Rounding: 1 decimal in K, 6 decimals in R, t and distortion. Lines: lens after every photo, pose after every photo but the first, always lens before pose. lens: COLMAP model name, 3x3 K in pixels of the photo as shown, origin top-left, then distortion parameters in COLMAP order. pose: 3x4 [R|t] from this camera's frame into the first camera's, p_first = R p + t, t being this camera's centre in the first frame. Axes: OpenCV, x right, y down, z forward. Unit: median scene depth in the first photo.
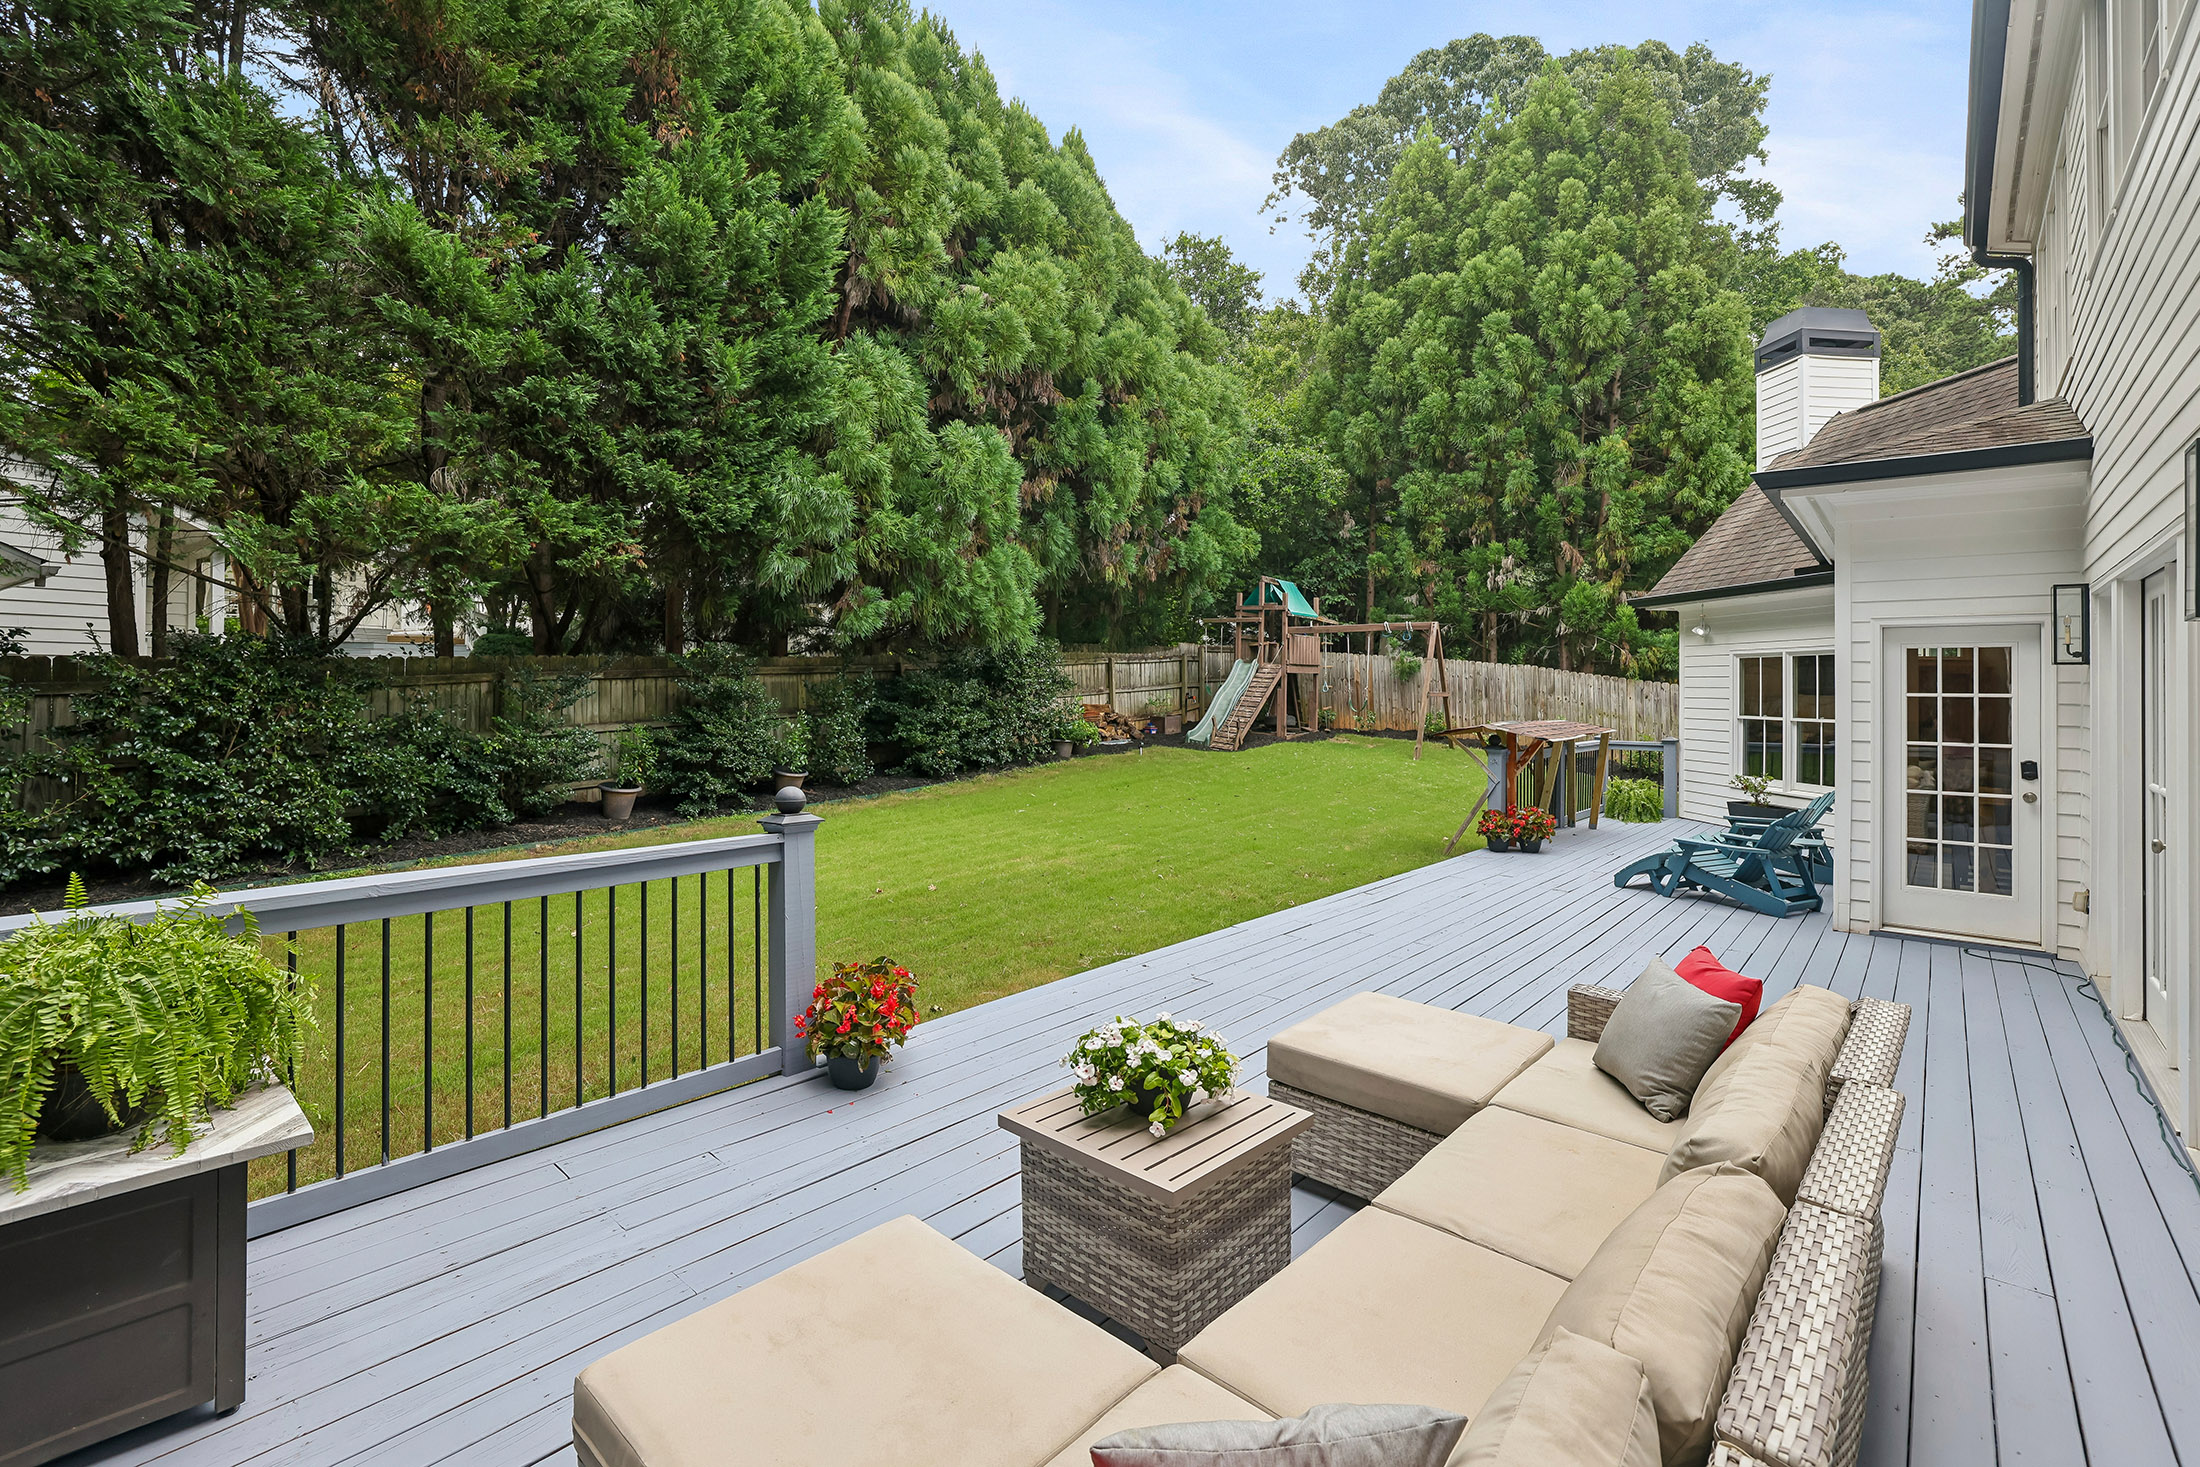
lens RADIAL K [[975.0, 0, 1097.2], [0, 975.0, 677.0], [0, 0, 1]] dist [-0.027486, 0.000080]
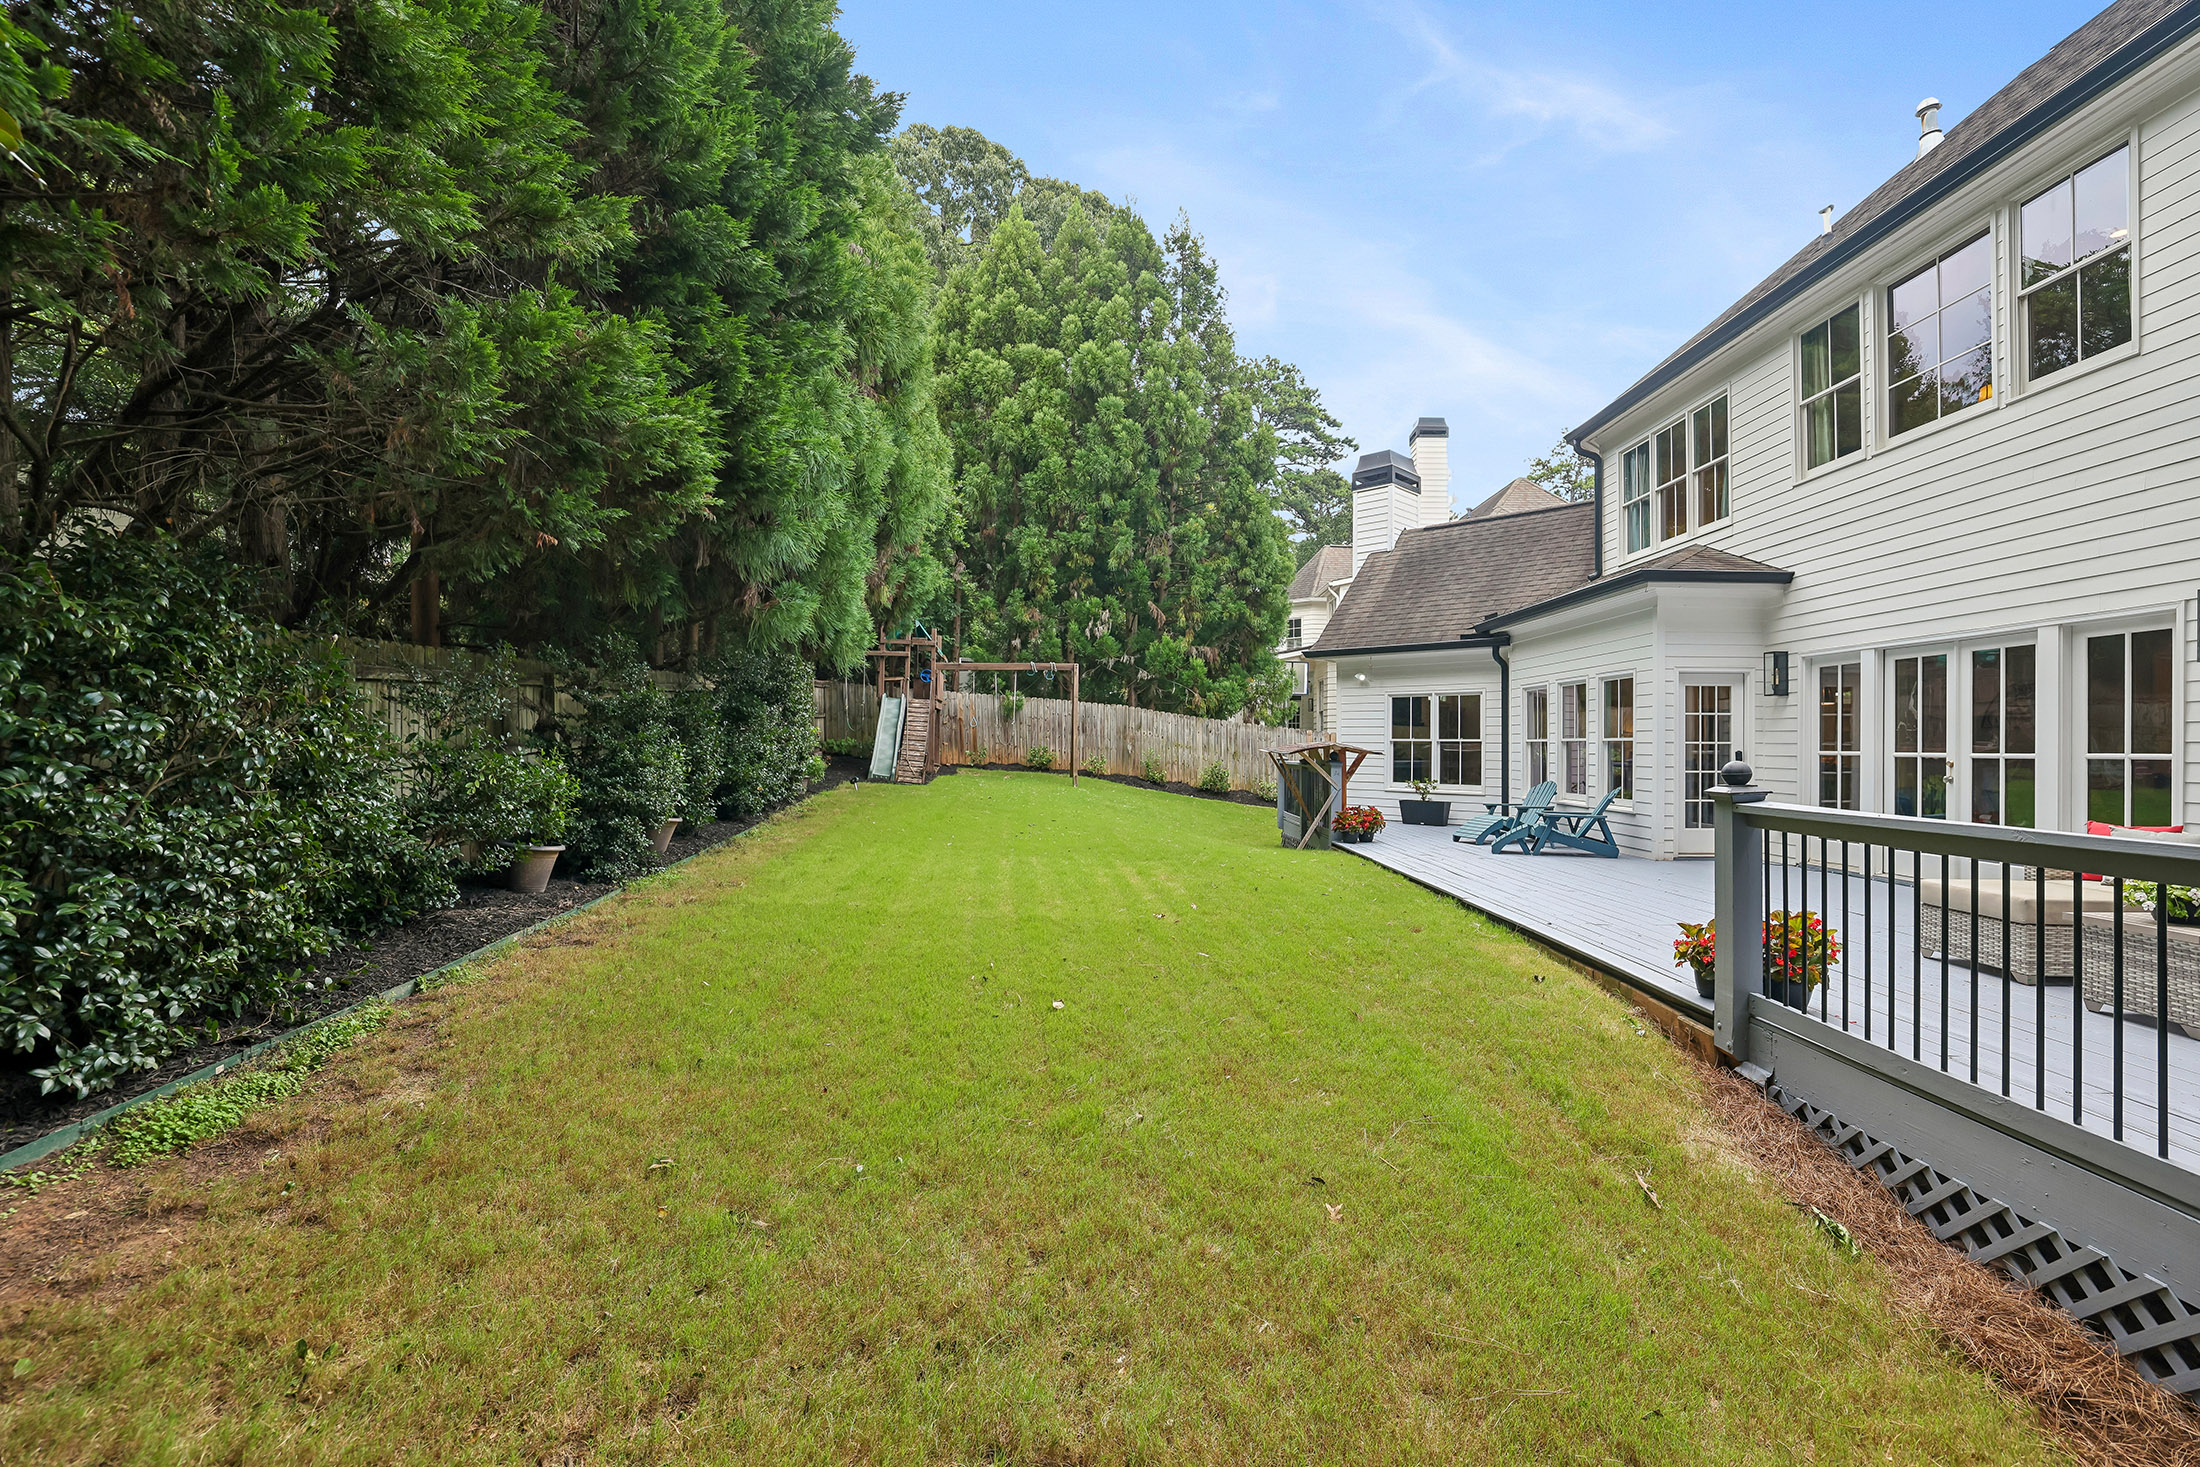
lens RADIAL K [[961.7, 0, 1100.0], [0, 961.7, 733.5], [0, 0, 1]] dist [-0.027932, 0.000167]
pose [[0.769204, 0.000413, 0.639004, -0.327822], [-0.005404, 0.999968, 0.005858, 0.016104], [-0.638981, -0.007959, 0.769181, 0.131783]]
